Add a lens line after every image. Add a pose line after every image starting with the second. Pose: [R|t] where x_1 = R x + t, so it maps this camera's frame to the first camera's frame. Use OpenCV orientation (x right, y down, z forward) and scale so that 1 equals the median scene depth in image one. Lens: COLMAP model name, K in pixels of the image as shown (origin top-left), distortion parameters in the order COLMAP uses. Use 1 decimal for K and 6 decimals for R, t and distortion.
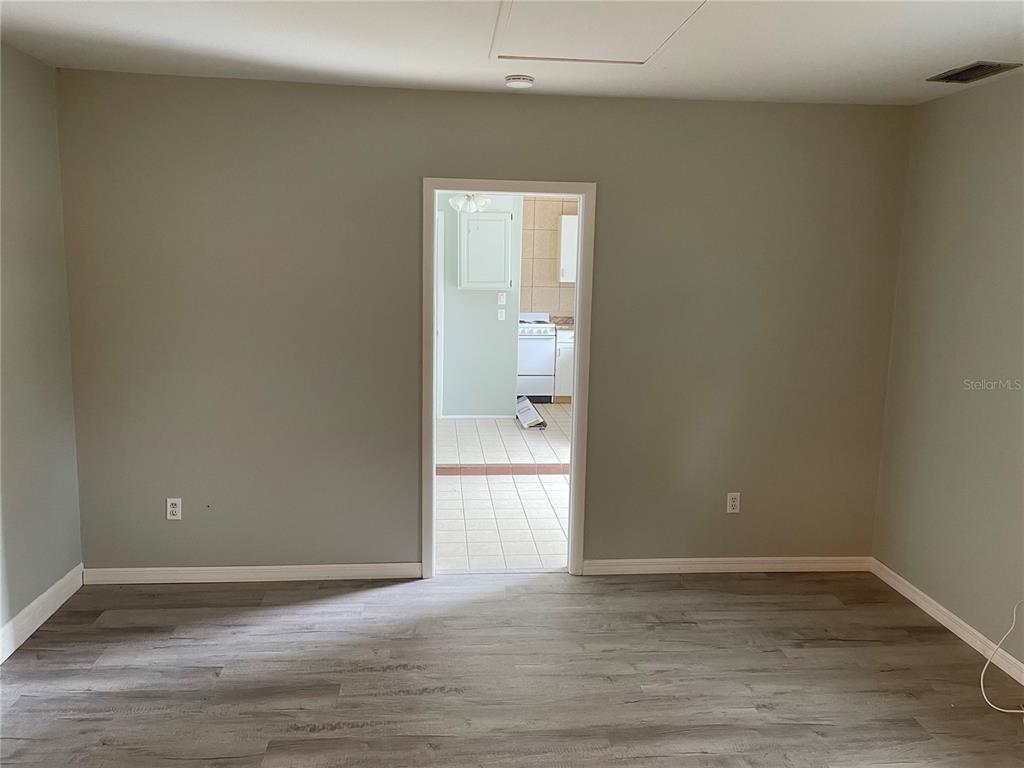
lens RADIAL K [[779.7, 0, 511.7], [0, 779.7, 382.0], [0, 0, 1]] dist [0.012970, 0.002155]
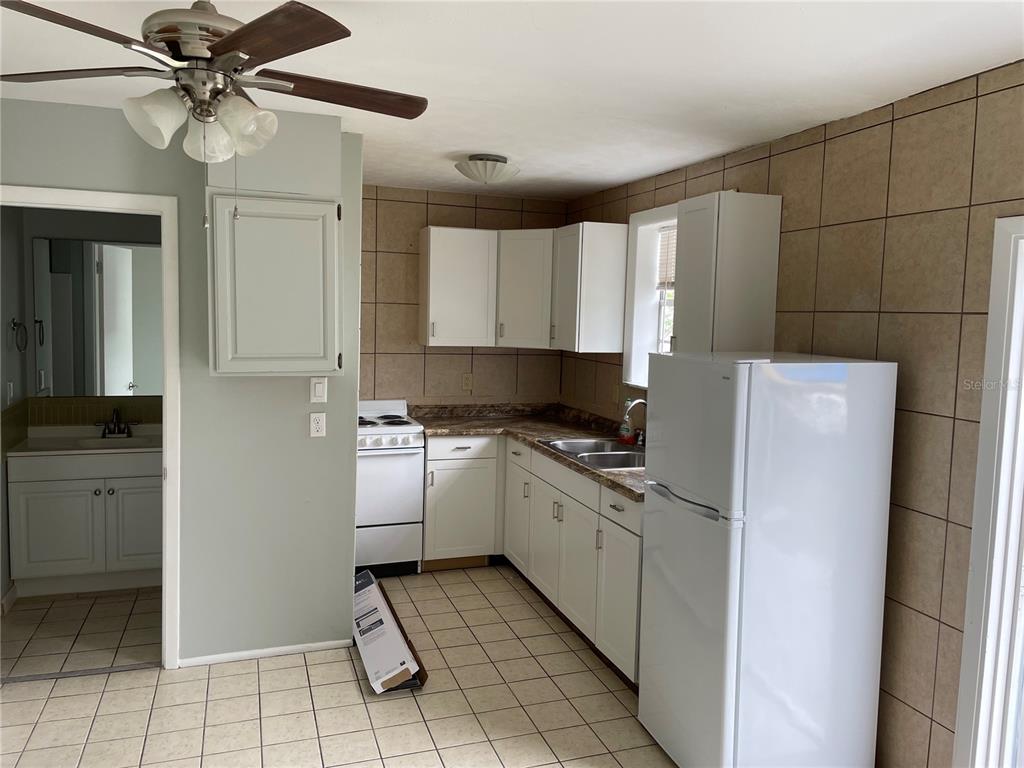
lens RADIAL K [[779.7, 0, 509.5], [0, 779.7, 379.8], [0, 0, 1]] dist [0.012970, 0.002155]
pose [[0.974771, -0.012719, 0.222845, -0.005013], [0.024405, 0.998463, -0.049763, -0.078114], [-0.221869, 0.053946, 0.973583, 0.472308]]
